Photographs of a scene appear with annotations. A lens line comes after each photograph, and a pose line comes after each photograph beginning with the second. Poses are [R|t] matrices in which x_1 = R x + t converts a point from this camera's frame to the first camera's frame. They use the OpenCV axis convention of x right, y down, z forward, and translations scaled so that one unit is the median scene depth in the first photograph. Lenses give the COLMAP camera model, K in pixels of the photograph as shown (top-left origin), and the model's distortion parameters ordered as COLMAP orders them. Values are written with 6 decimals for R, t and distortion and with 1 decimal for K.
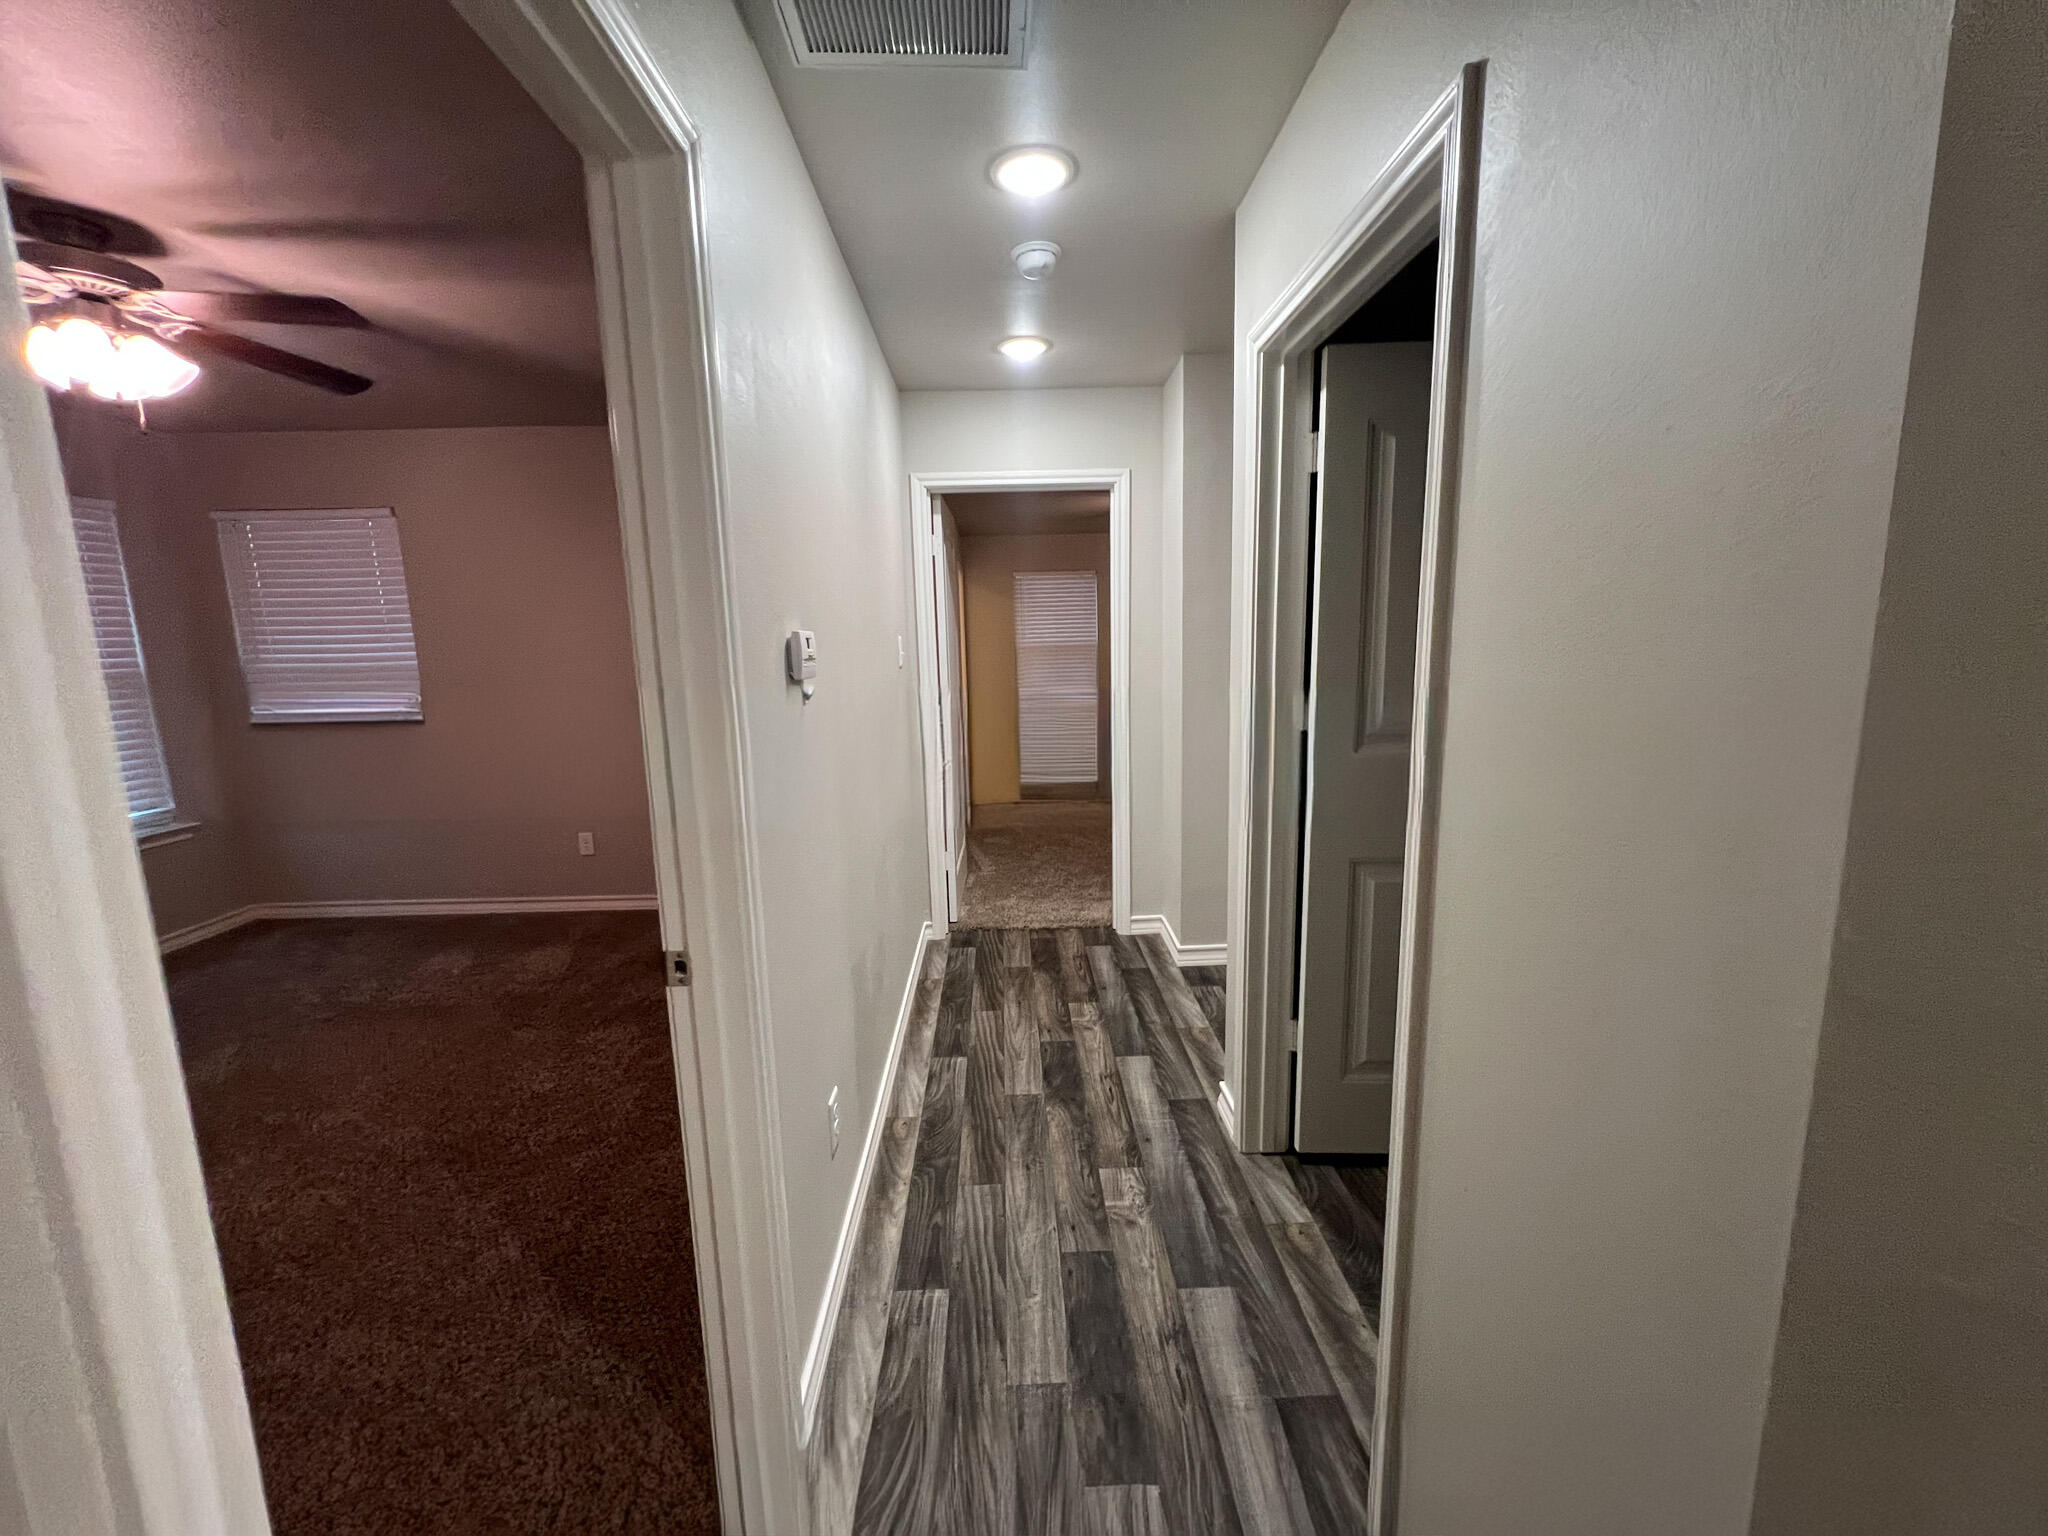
lens RADIAL K [[820.9, 0, 1020.7], [0, 820.9, 771.7], [0, 0, 1]] dist [0.001960, 0.000311]
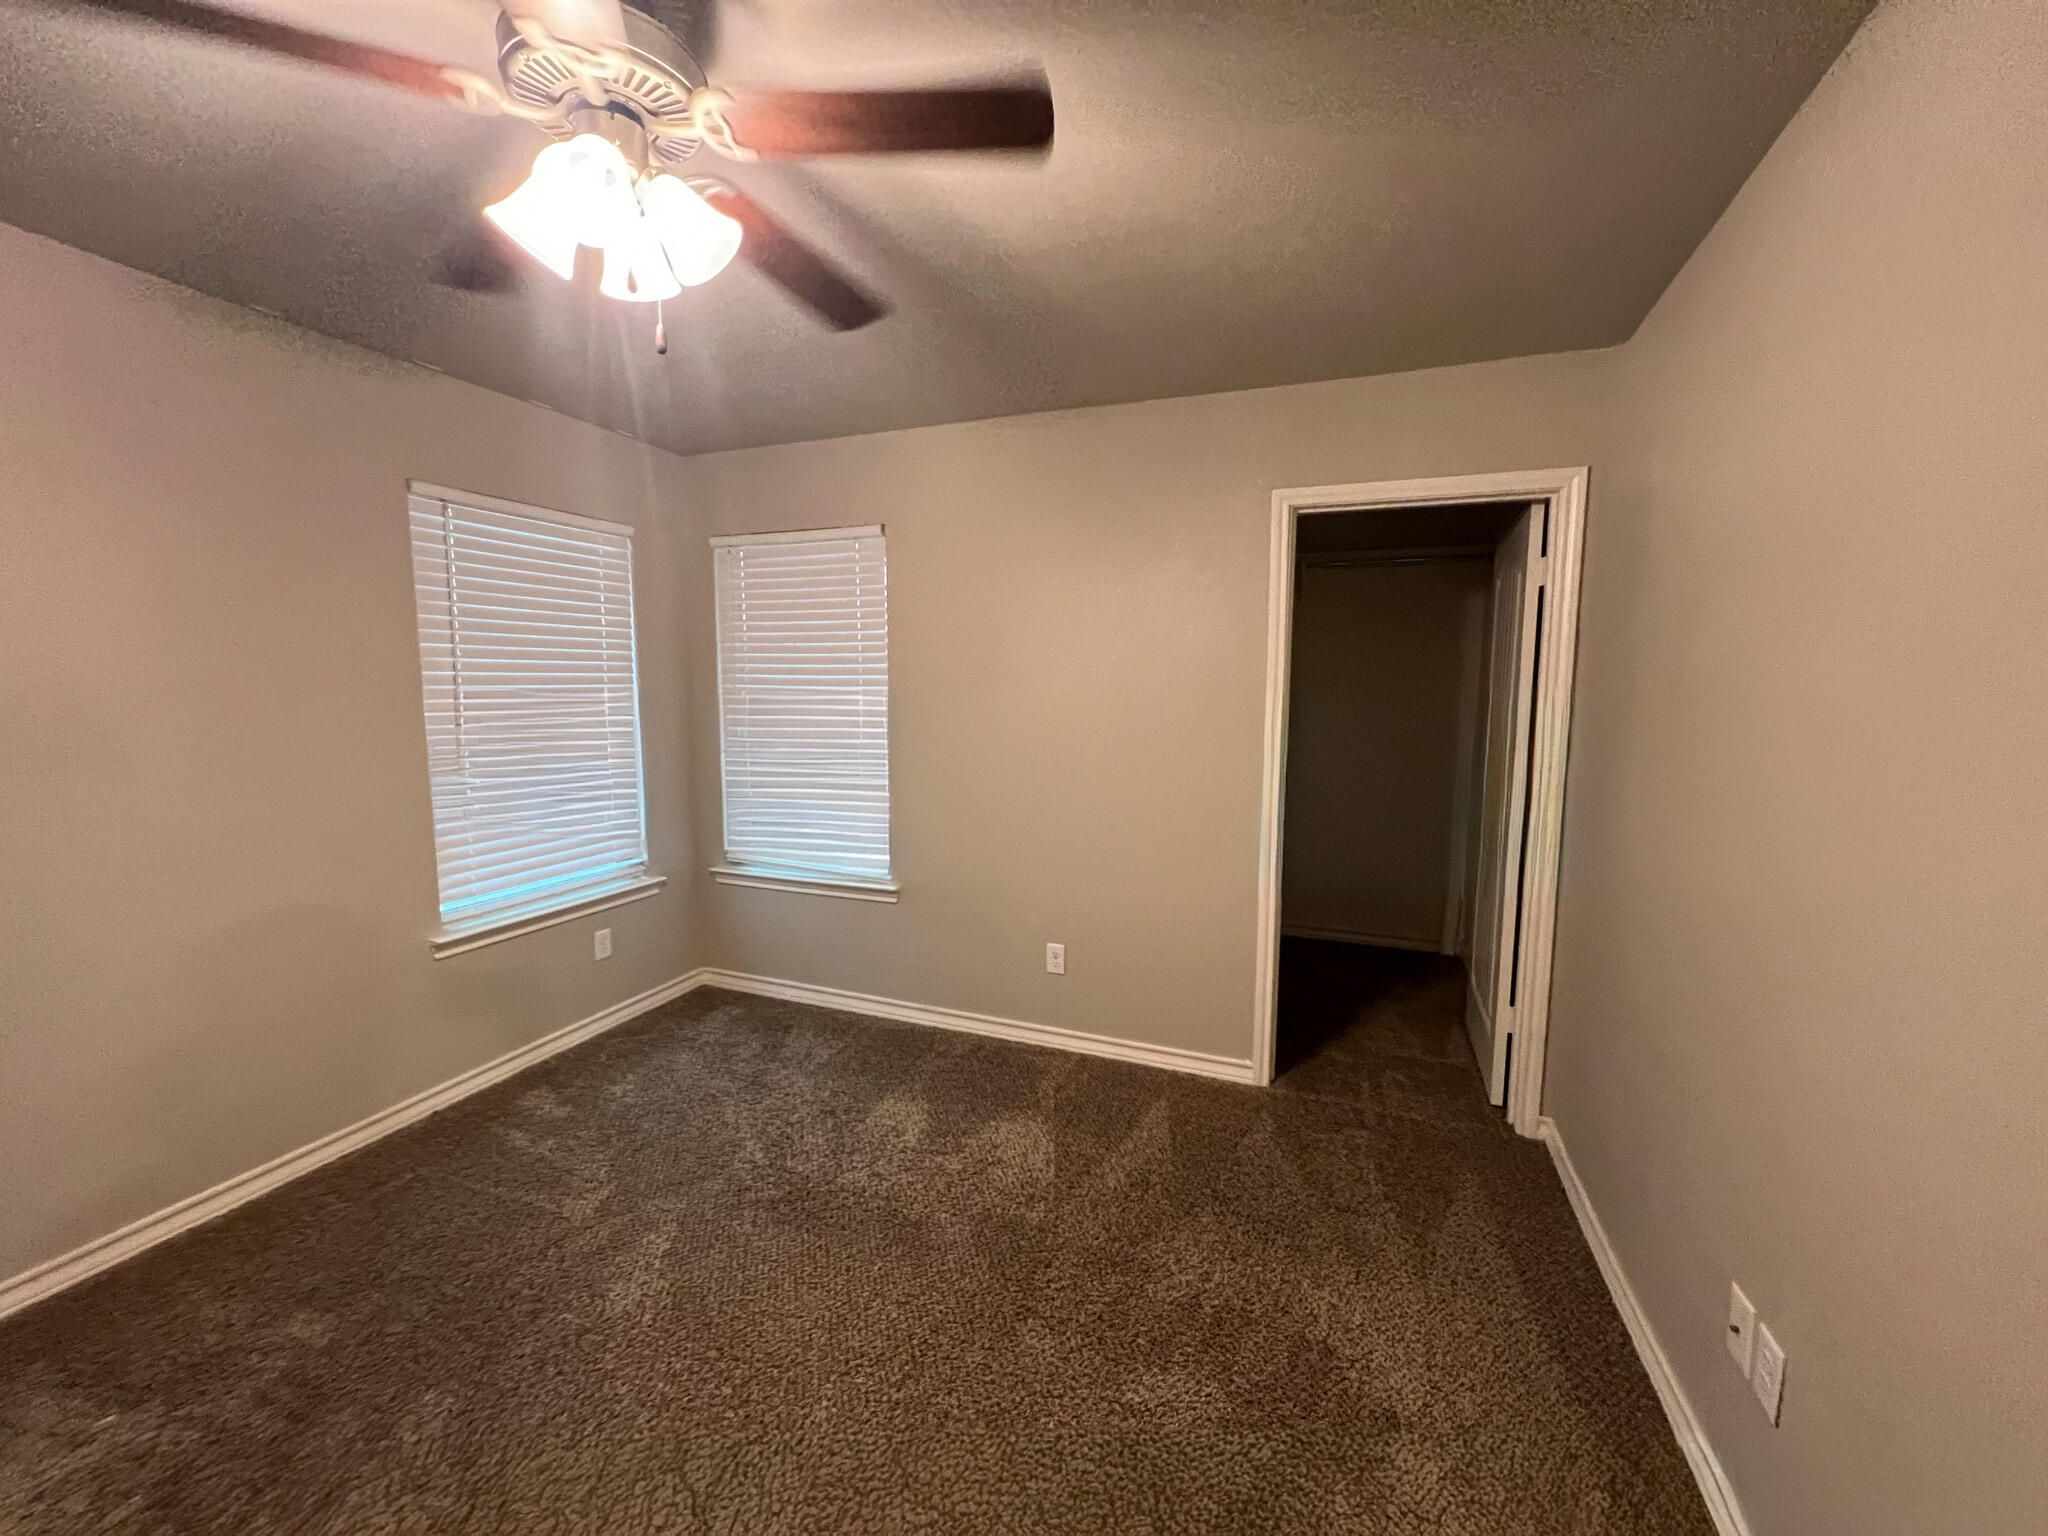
lens RADIAL K [[818.6, 0, 1018.5], [0, 818.6, 766.8], [0, 0, 1]] dist [0.001337, 0.000345]
pose [[0.923839, 0.067430, -0.376795, -0.316058], [-0.087229, 0.995548, -0.035713, -0.062086], [0.372709, 0.065861, 0.925608, 0.308935]]
